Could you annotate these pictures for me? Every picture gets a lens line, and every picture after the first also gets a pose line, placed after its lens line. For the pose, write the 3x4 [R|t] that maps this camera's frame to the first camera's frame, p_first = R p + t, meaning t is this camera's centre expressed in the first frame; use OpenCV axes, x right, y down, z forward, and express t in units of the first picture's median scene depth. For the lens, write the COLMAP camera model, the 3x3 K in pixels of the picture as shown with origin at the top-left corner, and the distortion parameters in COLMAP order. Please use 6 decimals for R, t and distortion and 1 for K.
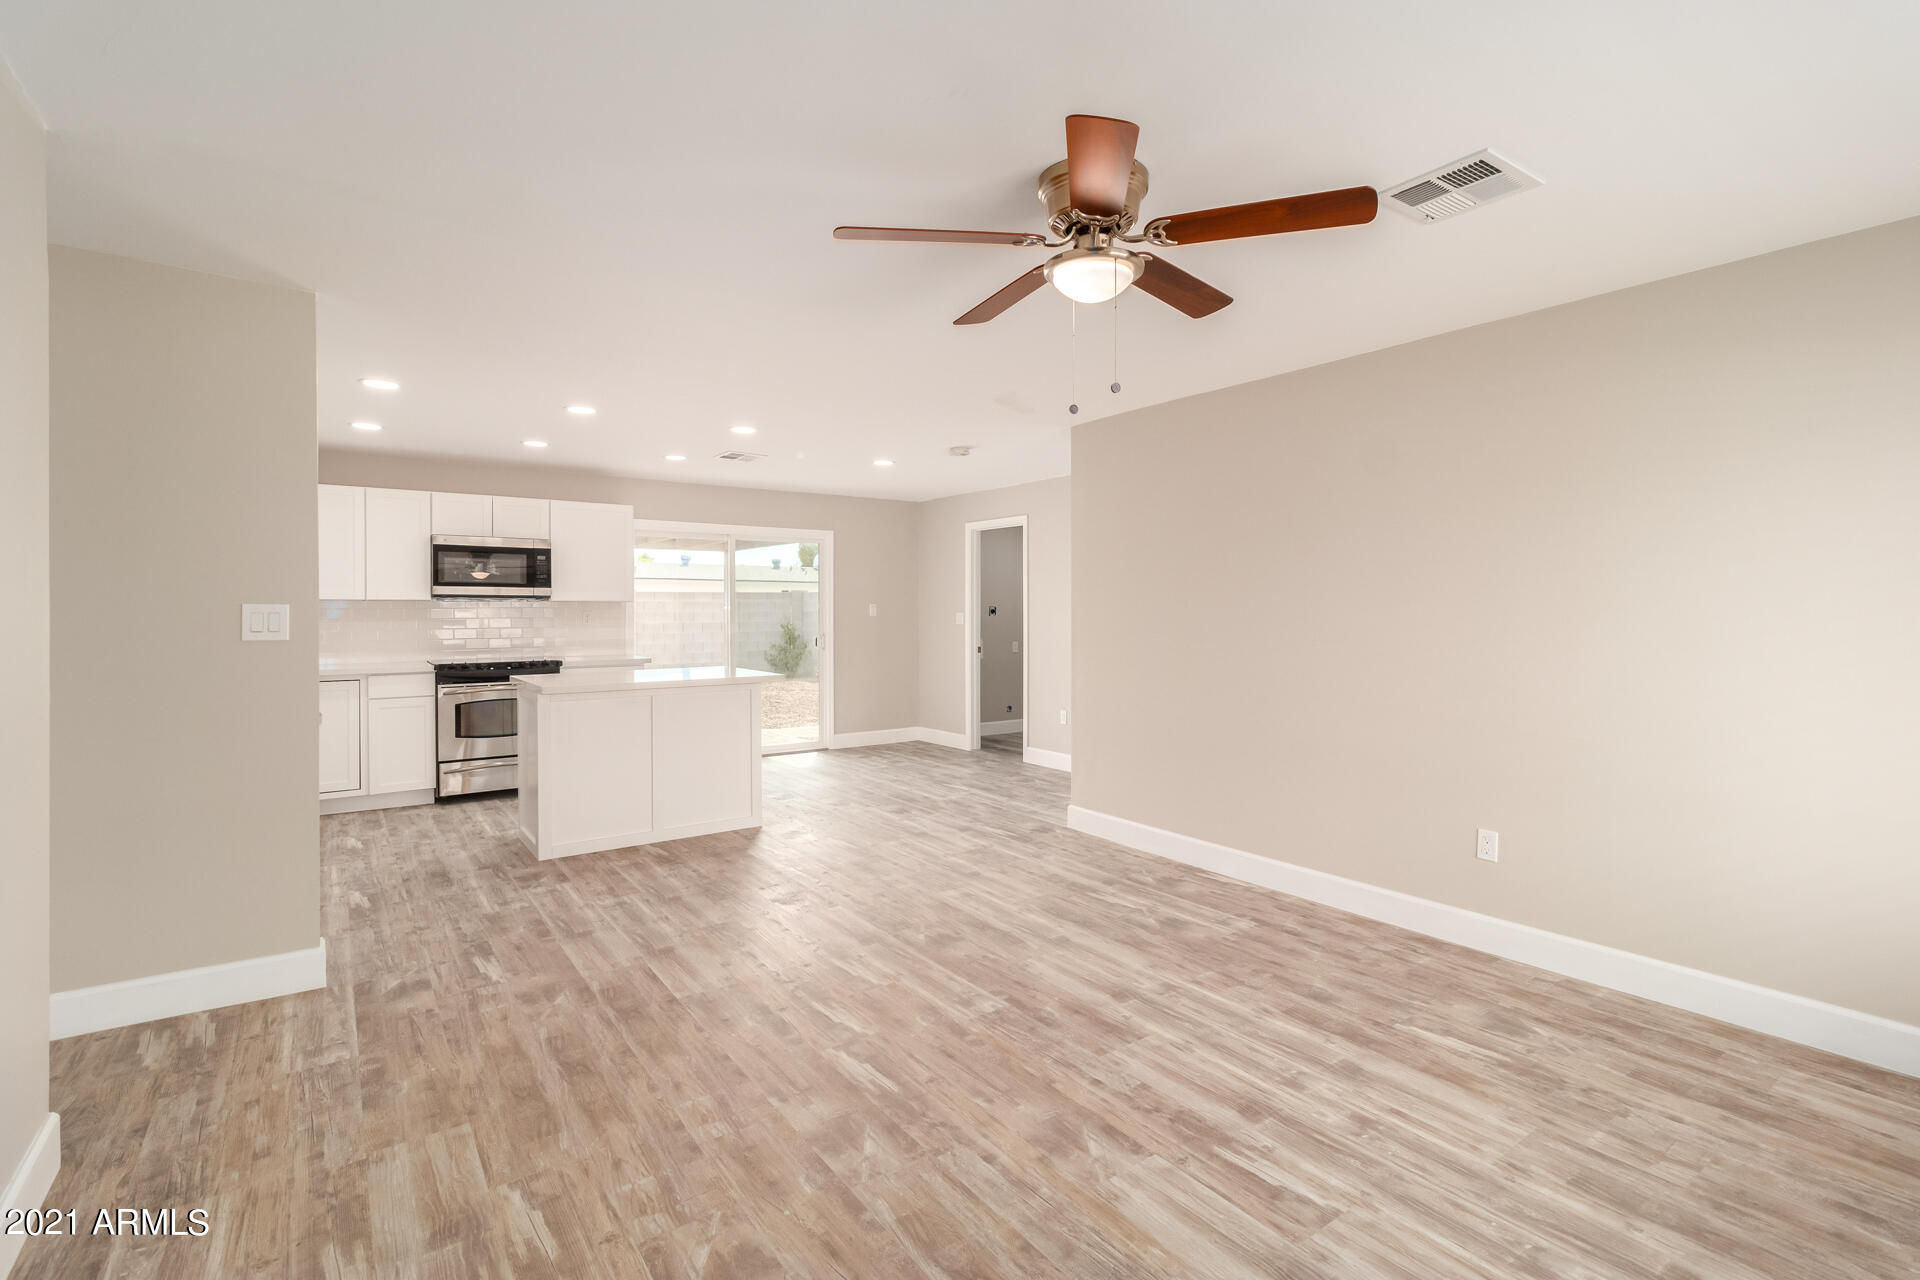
lens RADIAL K [[859.4, 0, 934.0], [0, 859.4, 610.2], [0, 0, 1]] dist [-0.001080, -0.000240]
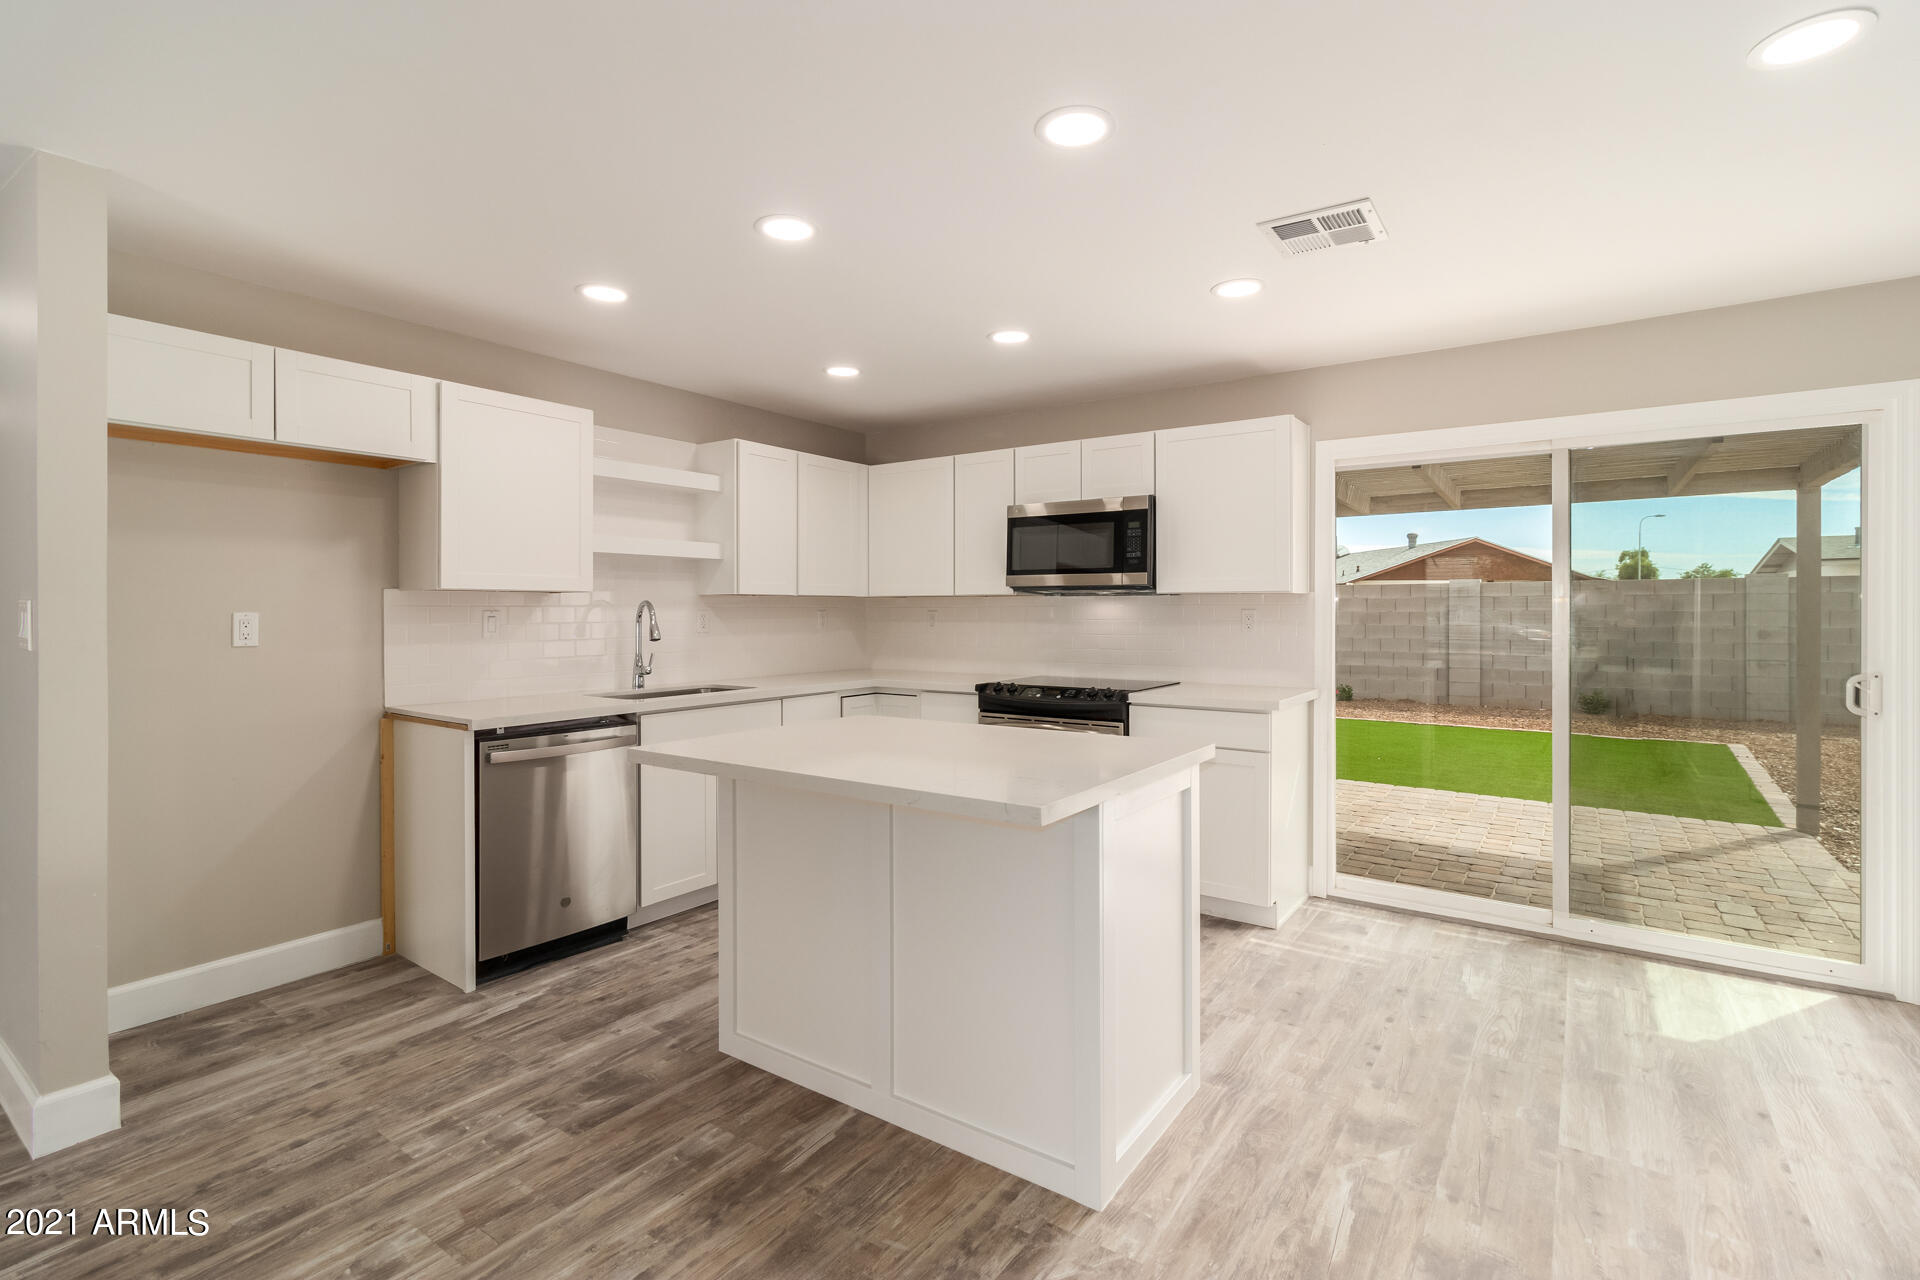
lens RADIAL K [[882.7, 0, 952.1], [0, 882.7, 615.5], [0, 0, 1]] dist [-0.000692, 0.000197]
pose [[0.360122, 0.007708, -0.932873, 0.206799], [-0.000794, 0.999968, 0.007956, -0.000019], [0.932905, -0.002125, 0.360117, 1.430993]]
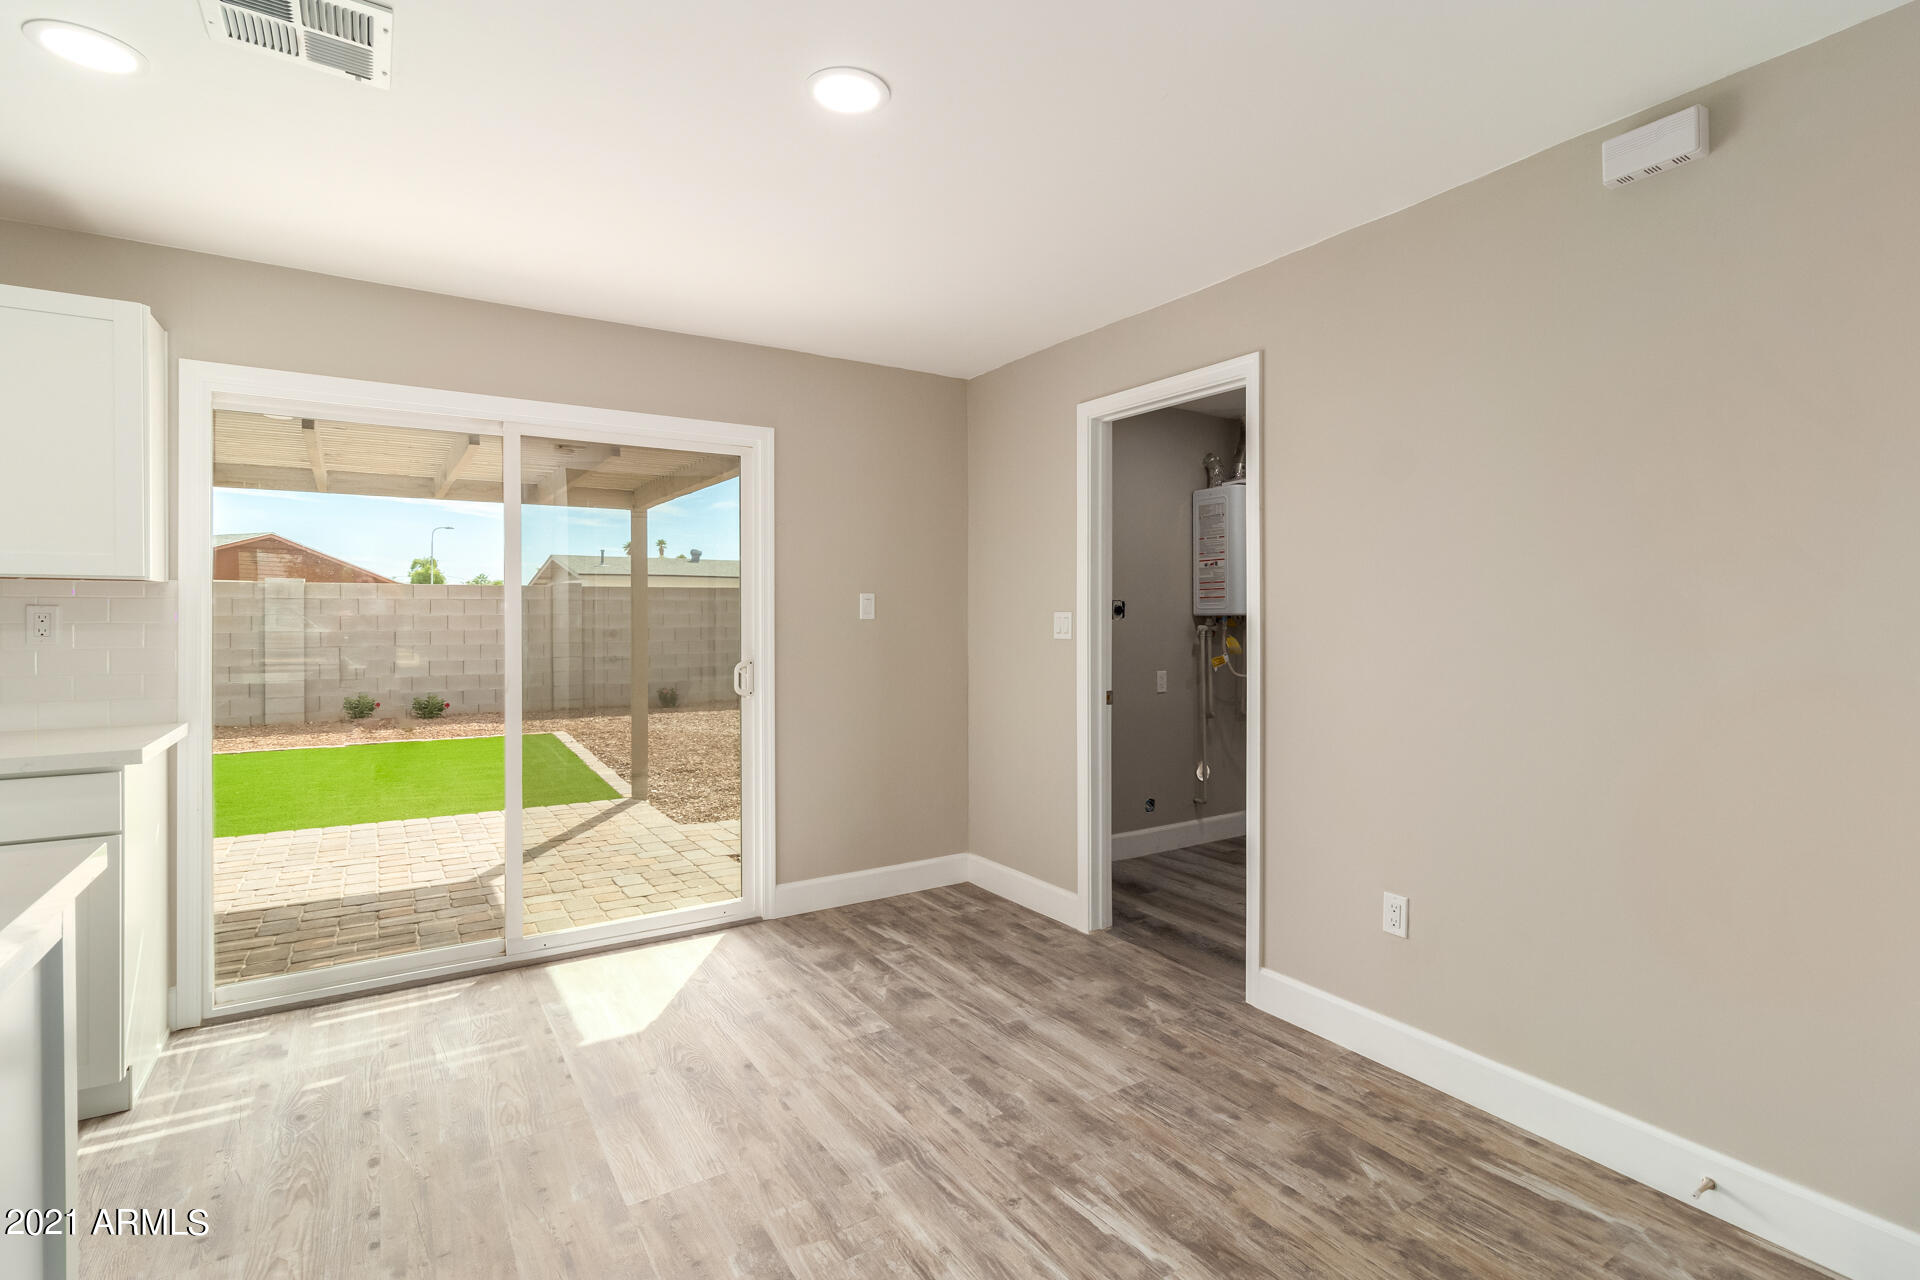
lens RADIAL K [[919.9, 0, 968.5], [0, 919.9, 615.2], [0, 0, 1]] dist [0.001140, 0.001152]
pose [[0.999903, -0.001327, -0.013896, -0.032515], [0.001350, 0.999998, 0.001646, 0.010432], [0.013894, -0.001665, 0.999902, 1.494124]]
